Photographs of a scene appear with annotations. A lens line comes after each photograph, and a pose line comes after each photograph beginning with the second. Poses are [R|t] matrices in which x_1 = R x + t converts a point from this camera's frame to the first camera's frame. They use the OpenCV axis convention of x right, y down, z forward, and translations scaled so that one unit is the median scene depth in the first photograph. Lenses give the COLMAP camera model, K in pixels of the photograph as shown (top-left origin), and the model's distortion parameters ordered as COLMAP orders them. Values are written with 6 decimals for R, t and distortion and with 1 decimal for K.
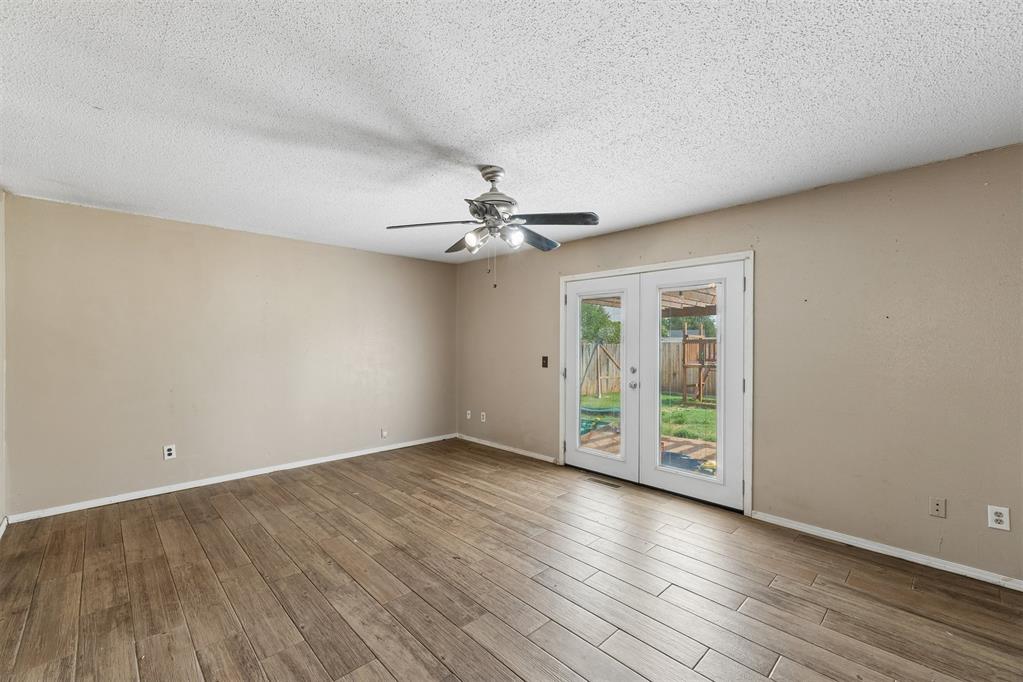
lens RADIAL K [[425.7, 0, 511.5], [0, 425.7, 341.0], [0, 0, 1]] dist [0.004795, 0.000353]
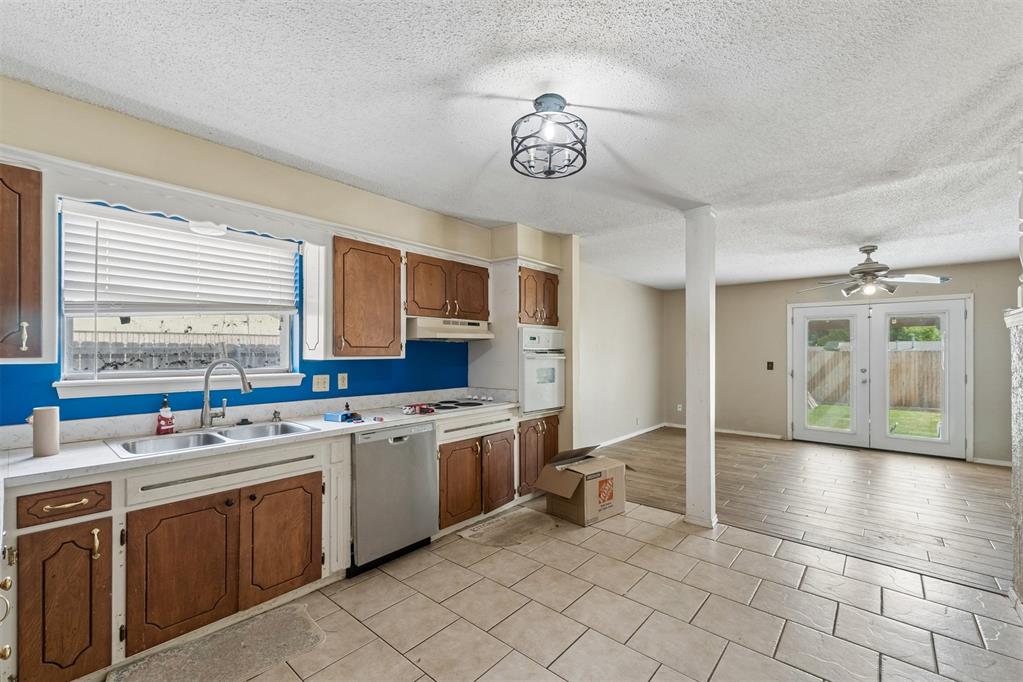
lens RADIAL K [[430.5, 0, 509.0], [0, 430.5, 348.1], [0, 0, 1]] dist [0.005305, 0.000161]
pose [[0.996045, -0.000411, 0.088854, -1.106831], [0.000923, 0.999983, -0.005729, -0.000762], [-0.088850, 0.005788, 0.996028, -0.383388]]
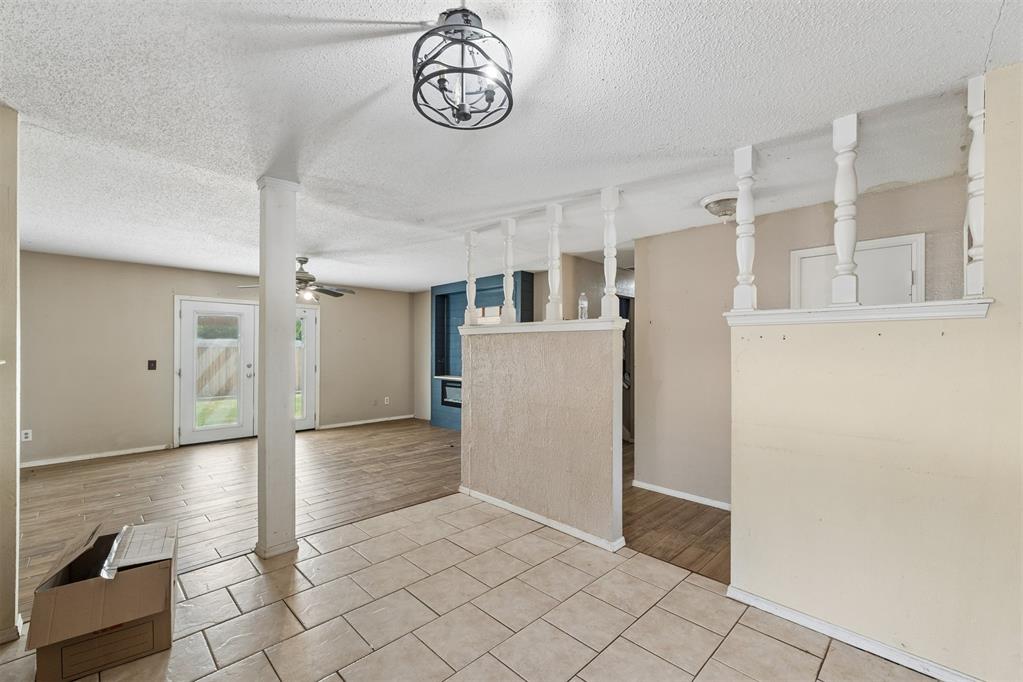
lens RADIAL K [[430.5, 0, 509.0], [0, 430.5, 348.1], [0, 0, 1]] dist [0.005305, 0.000161]
pose [[-0.015859, -0.001984, 0.999872, -1.392962], [-0.003899, 0.999991, 0.001922, -0.004055], [-0.999867, -0.003868, -0.015866, 0.067158]]
